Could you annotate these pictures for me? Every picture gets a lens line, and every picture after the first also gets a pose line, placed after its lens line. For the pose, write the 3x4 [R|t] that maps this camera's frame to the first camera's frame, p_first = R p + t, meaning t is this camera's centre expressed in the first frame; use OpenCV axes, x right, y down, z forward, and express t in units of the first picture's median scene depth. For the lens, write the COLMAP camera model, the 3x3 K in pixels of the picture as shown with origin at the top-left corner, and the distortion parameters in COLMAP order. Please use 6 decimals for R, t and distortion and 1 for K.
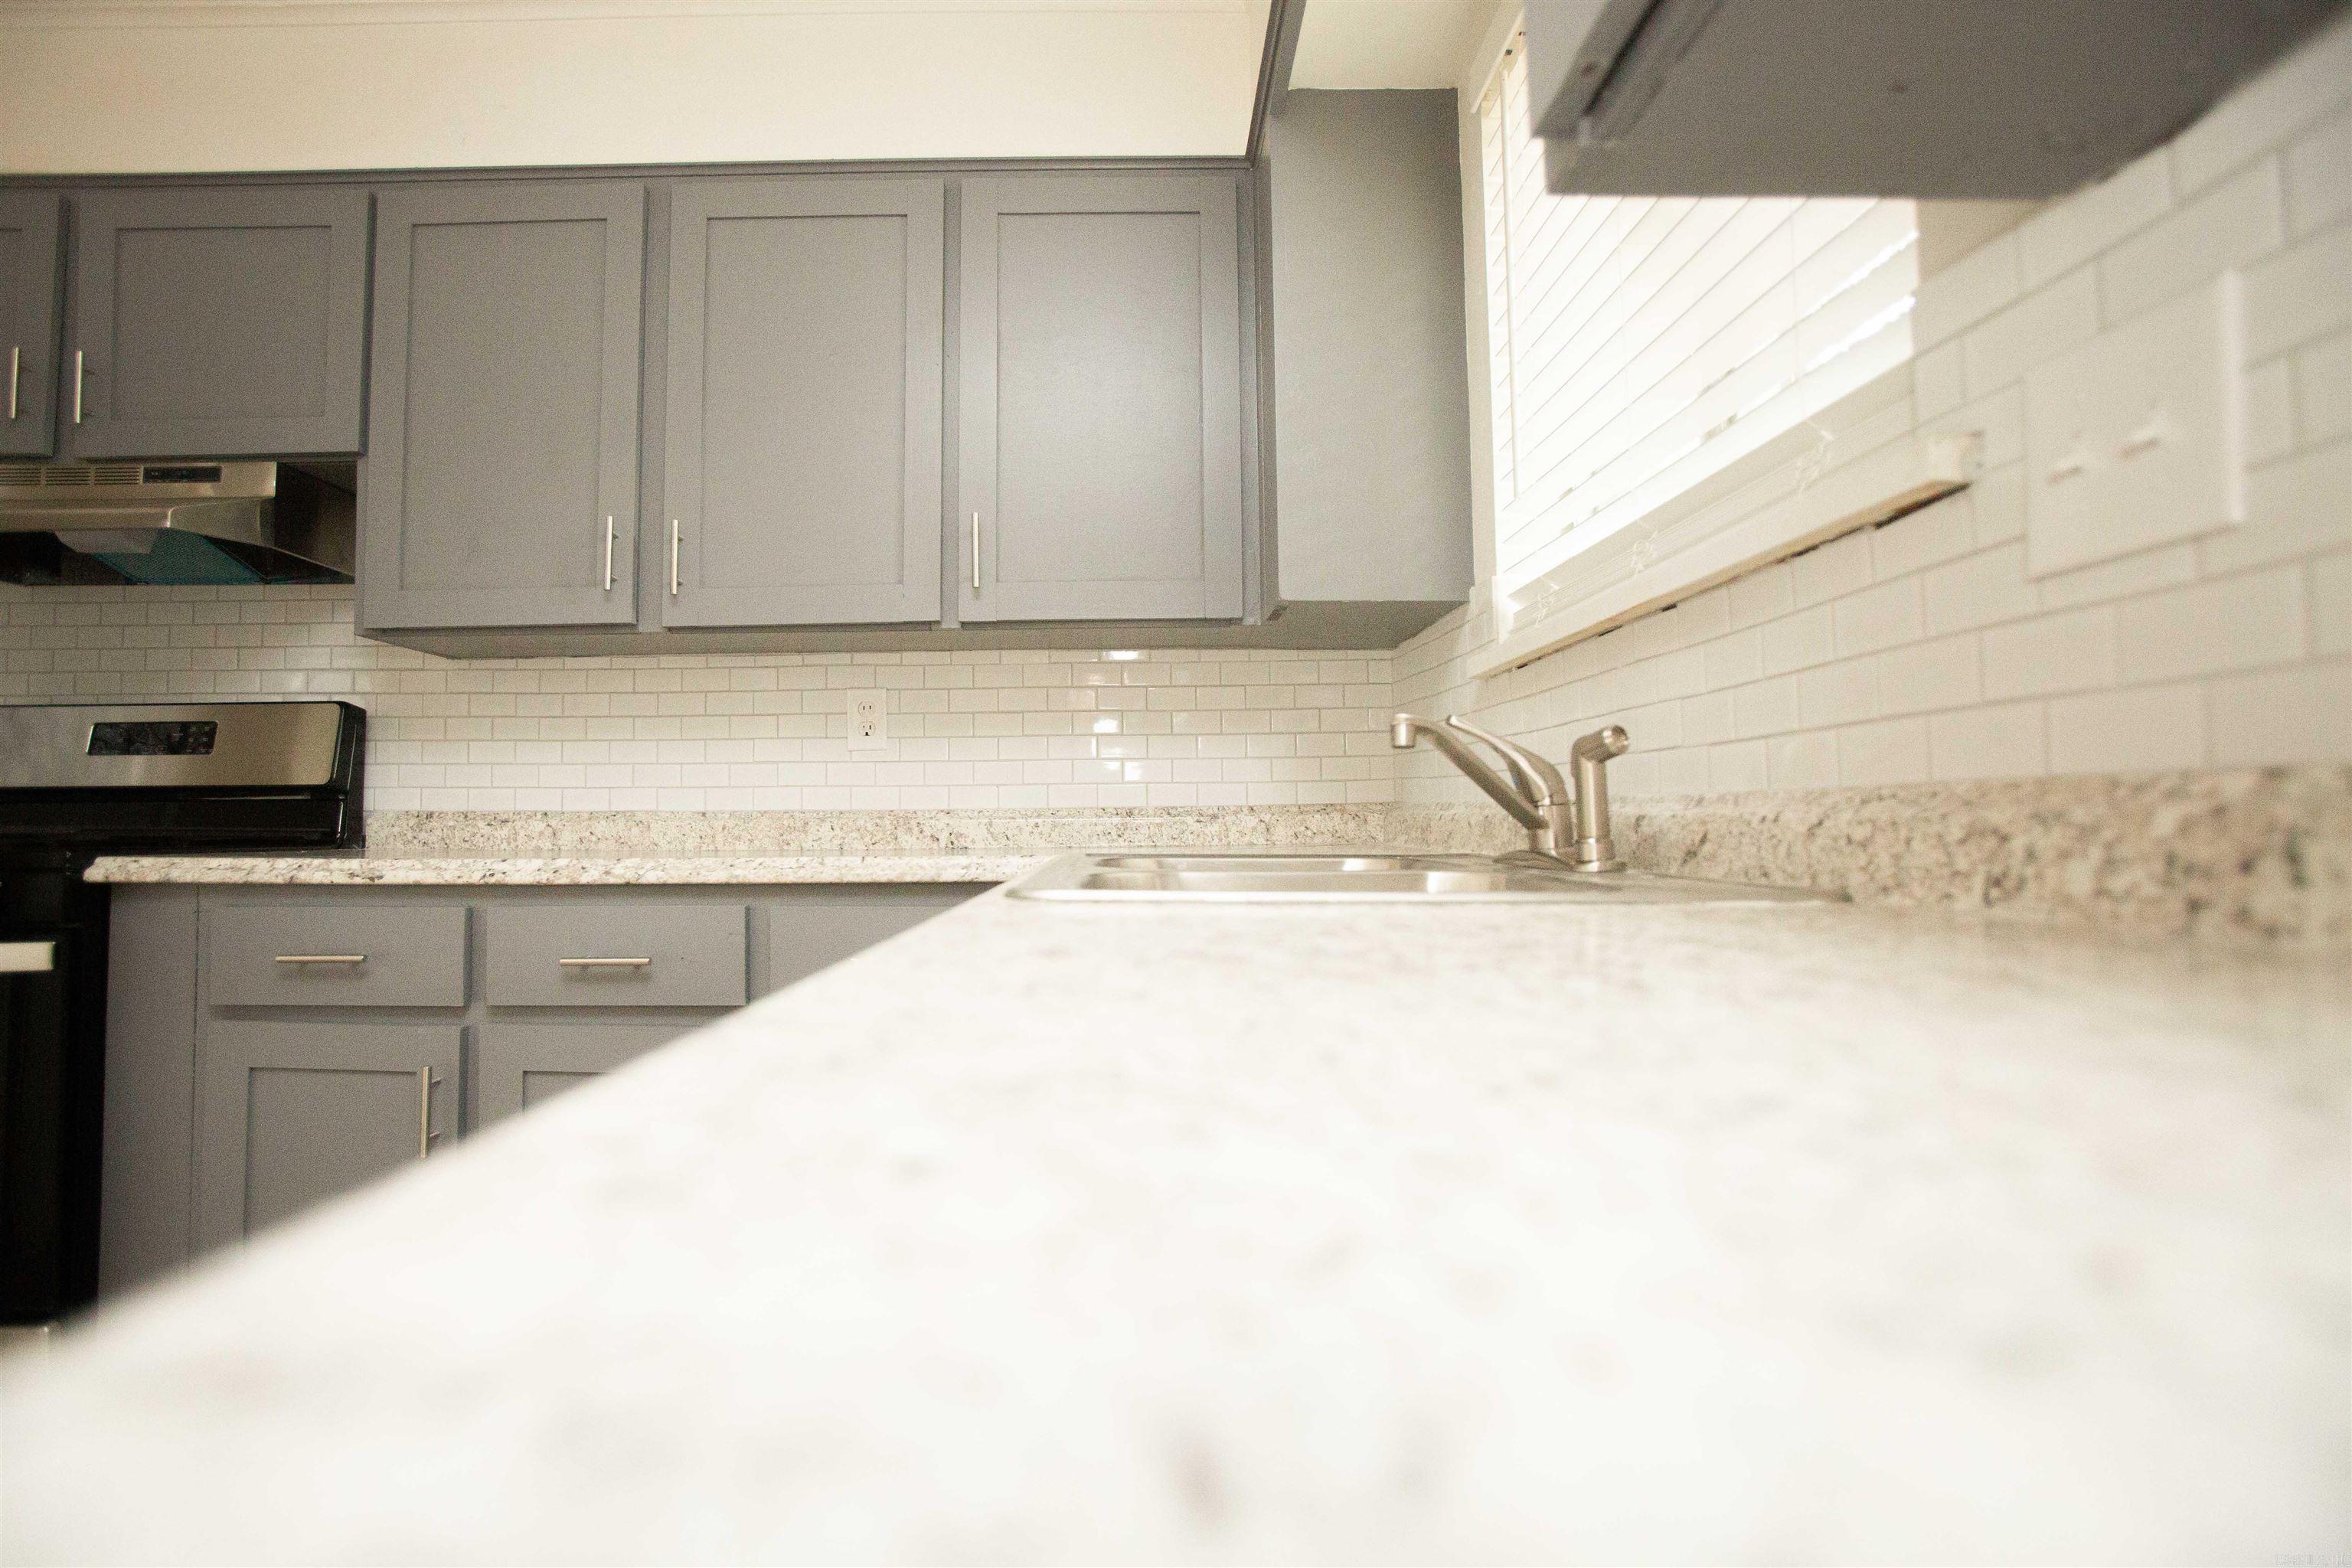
lens RADIAL K [[1109.7, 0, 1102.7], [0, 1109.7, 776.1], [0, 0, 1]] dist [-0.011911, 0.001054]
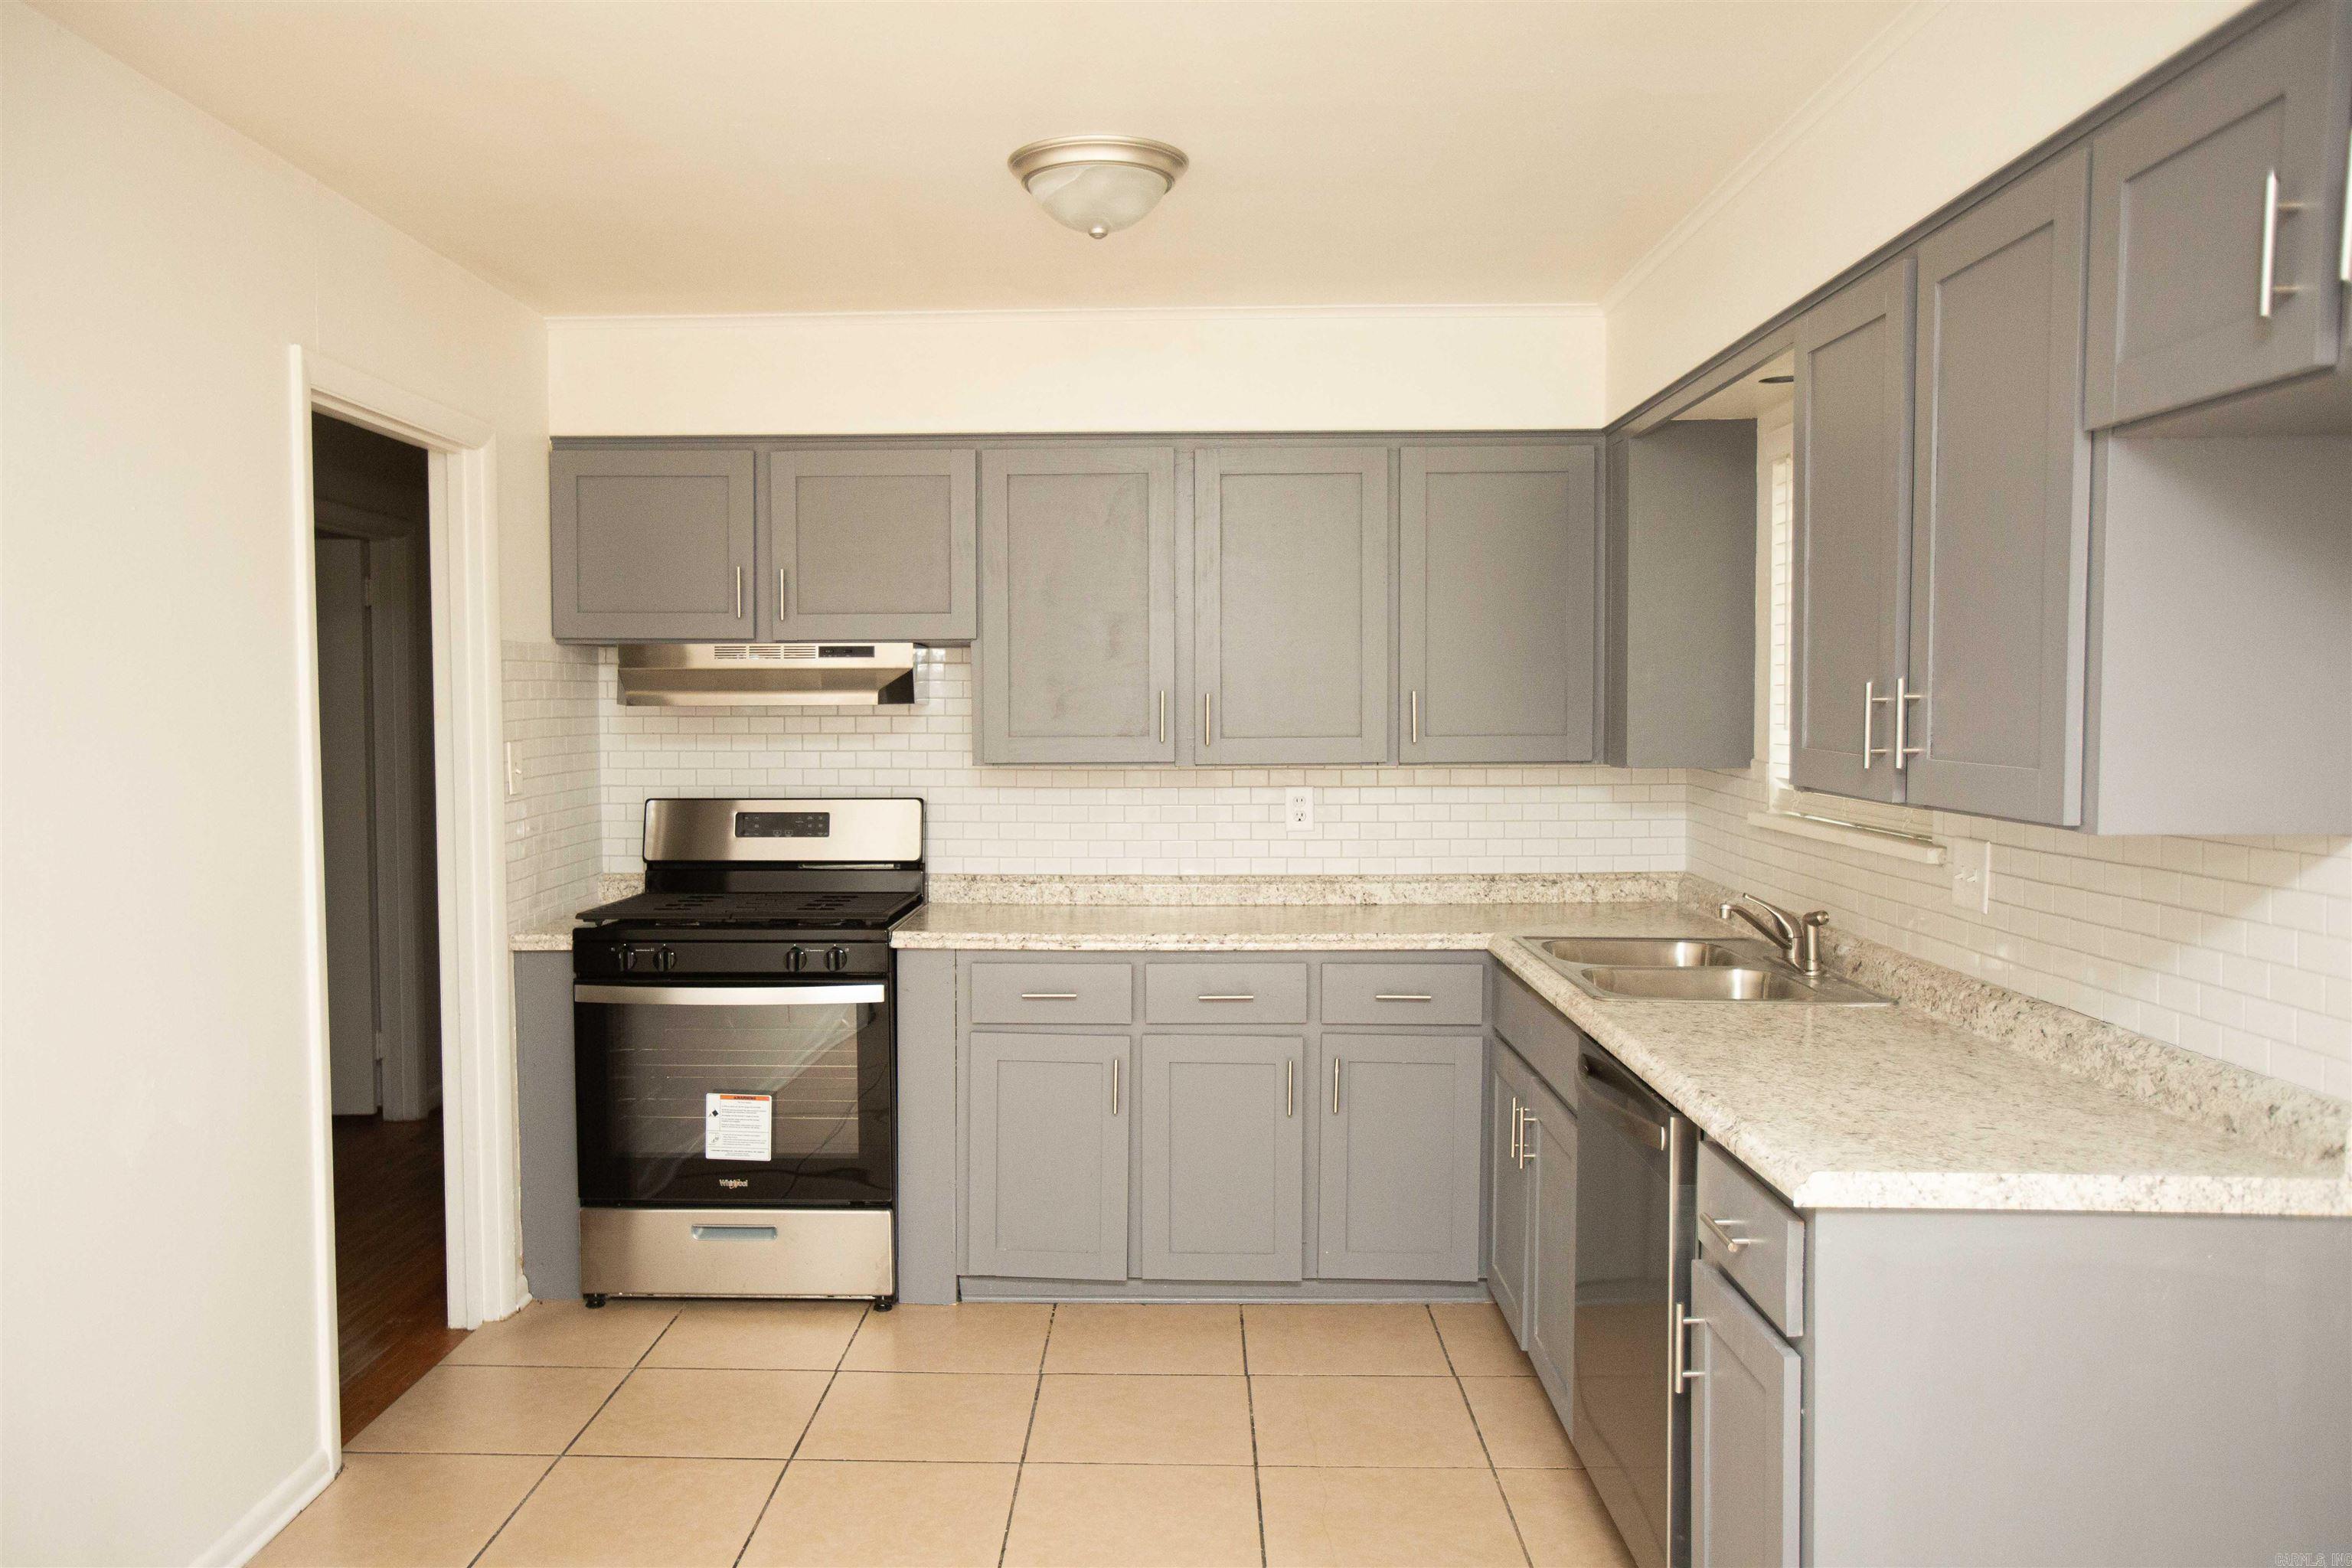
lens RADIAL K [[1675.2, 0, 1122.3], [0, 1675.2, 776.4], [0, 0, 1]] dist [-0.004067, 0.003795]
pose [[0.999964, 0.001950, -0.008264, -0.460683], [-0.001189, 0.995840, 0.091115, -0.310856], [0.008407, -0.091102, 0.995806, -1.170616]]
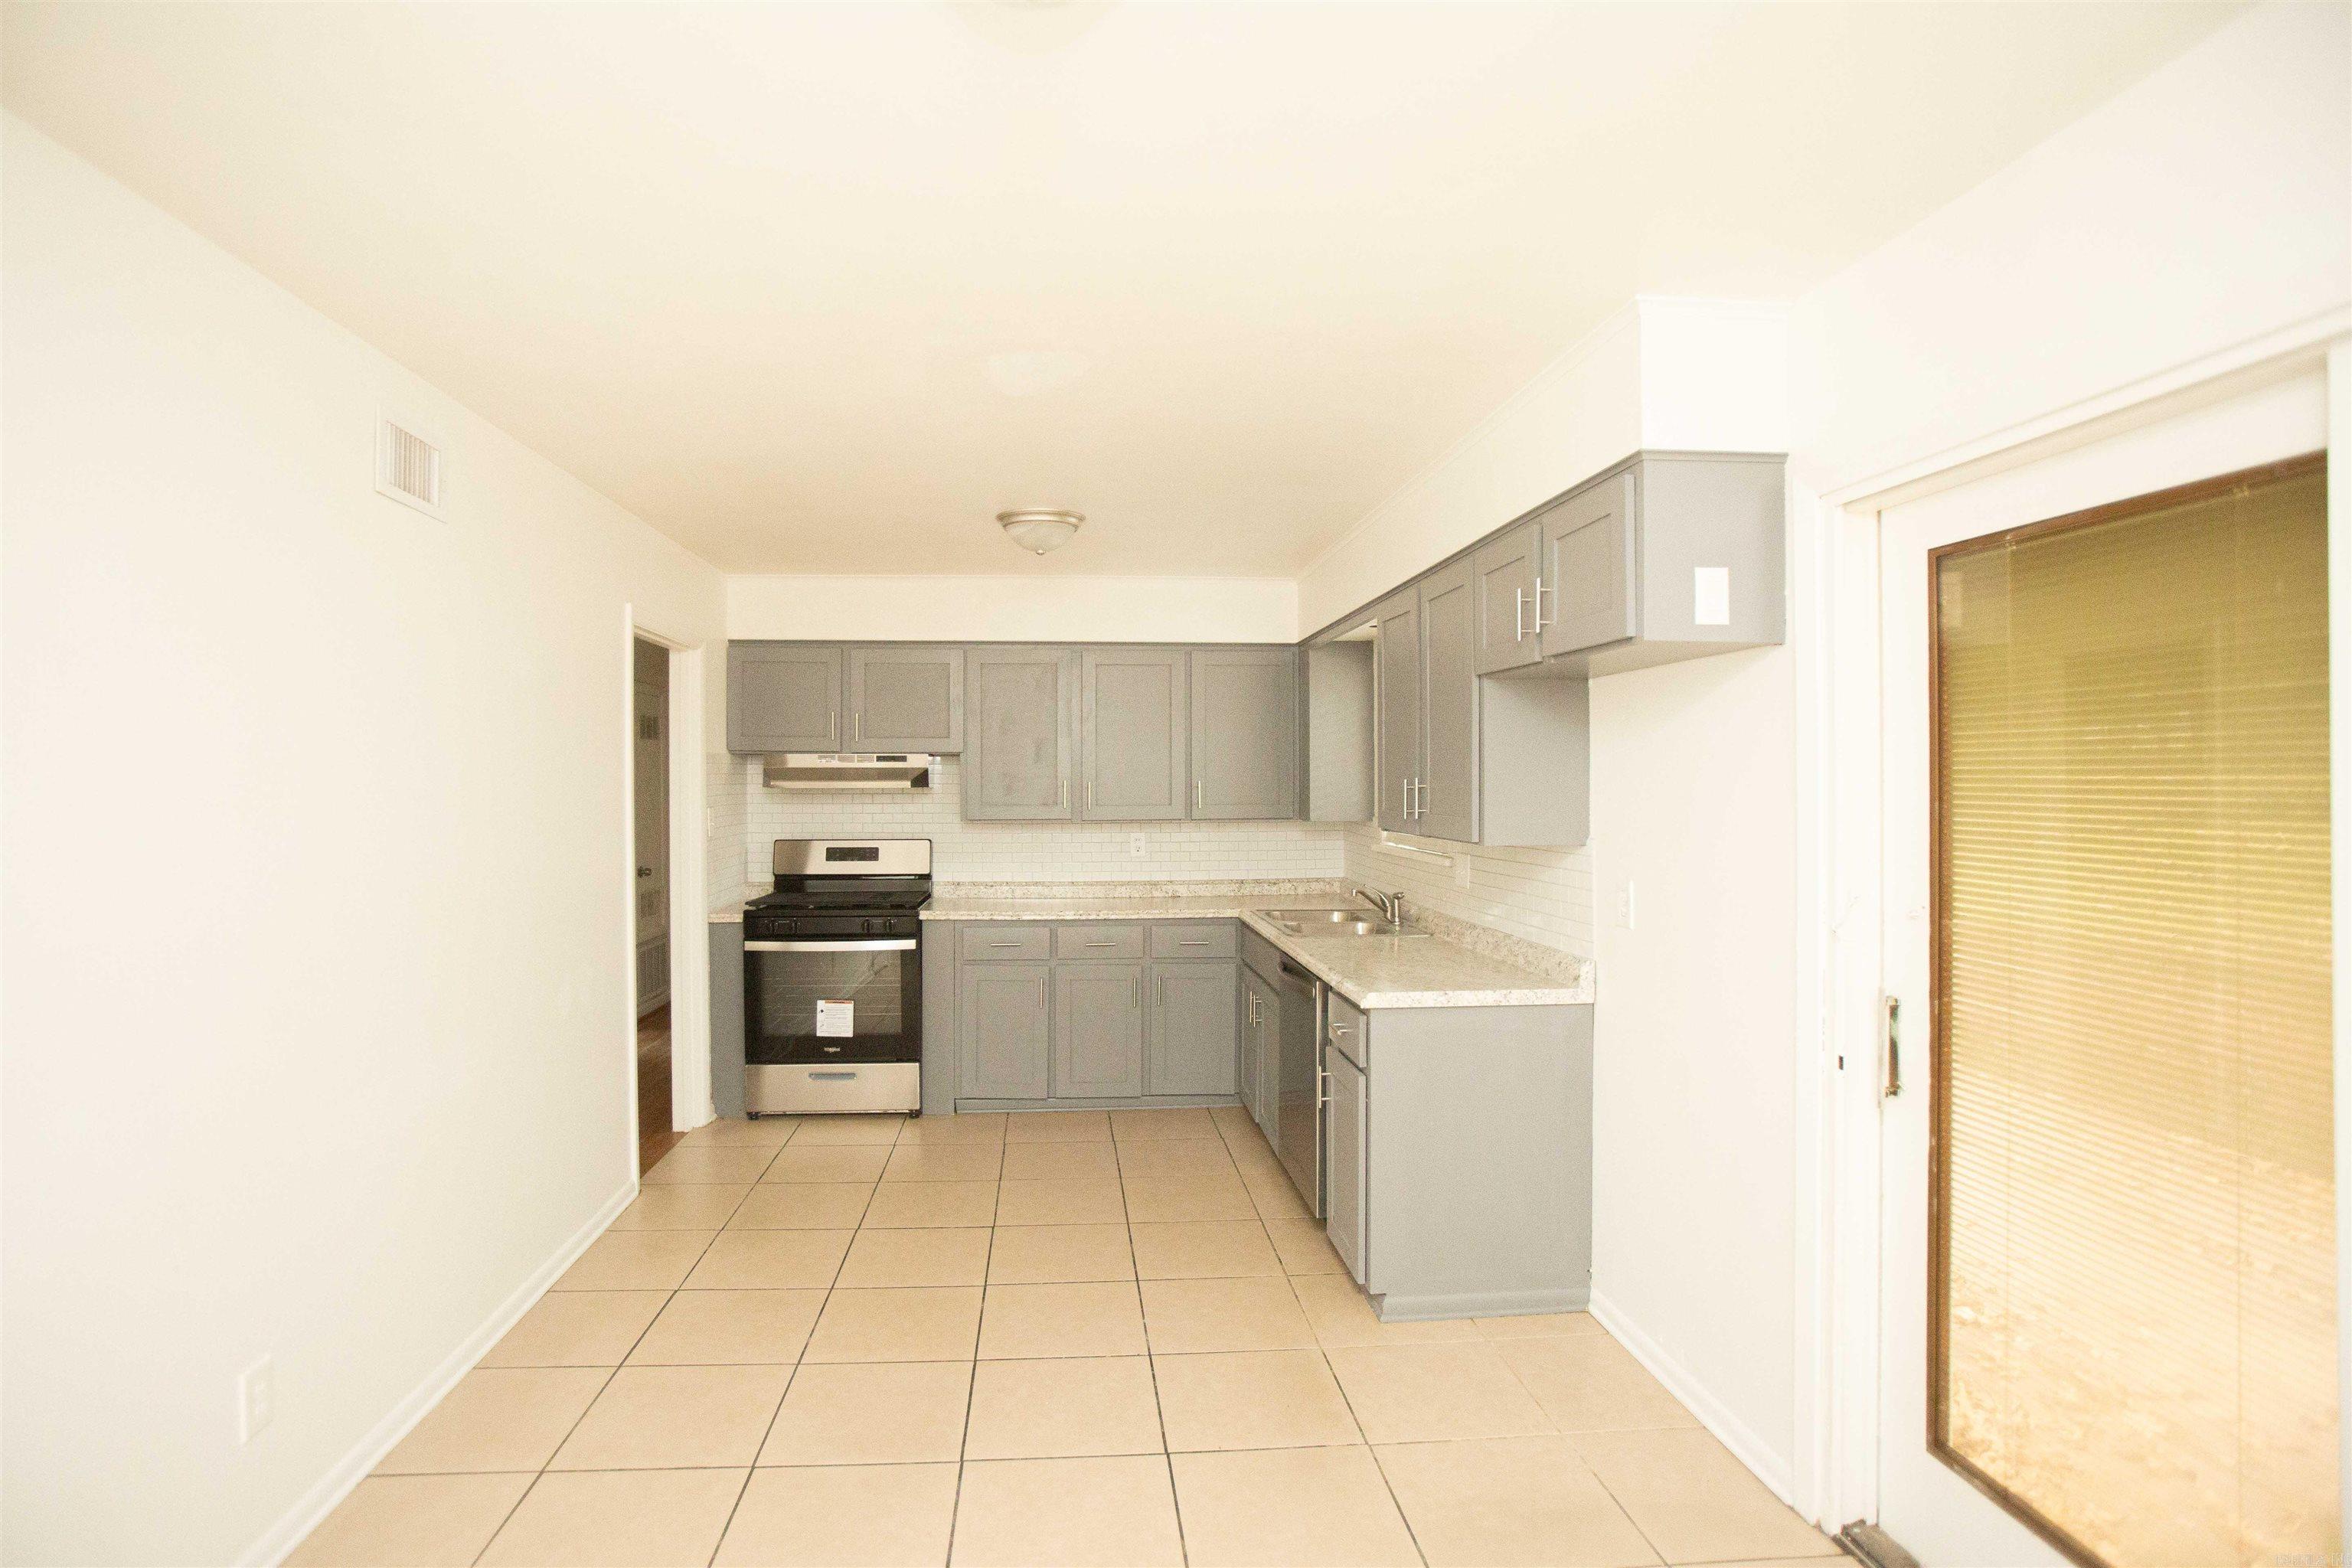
lens RADIAL K [[1109.7, 0, 1102.7], [0, 1109.7, 776.1], [0, 0, 1]] dist [-0.011911, 0.001054]
pose [[0.997263, 0.003664, 0.073840, -0.531674], [-0.006638, 0.999175, 0.040071, -0.340942], [-0.073633, -0.040452, 0.996465, -1.652314]]
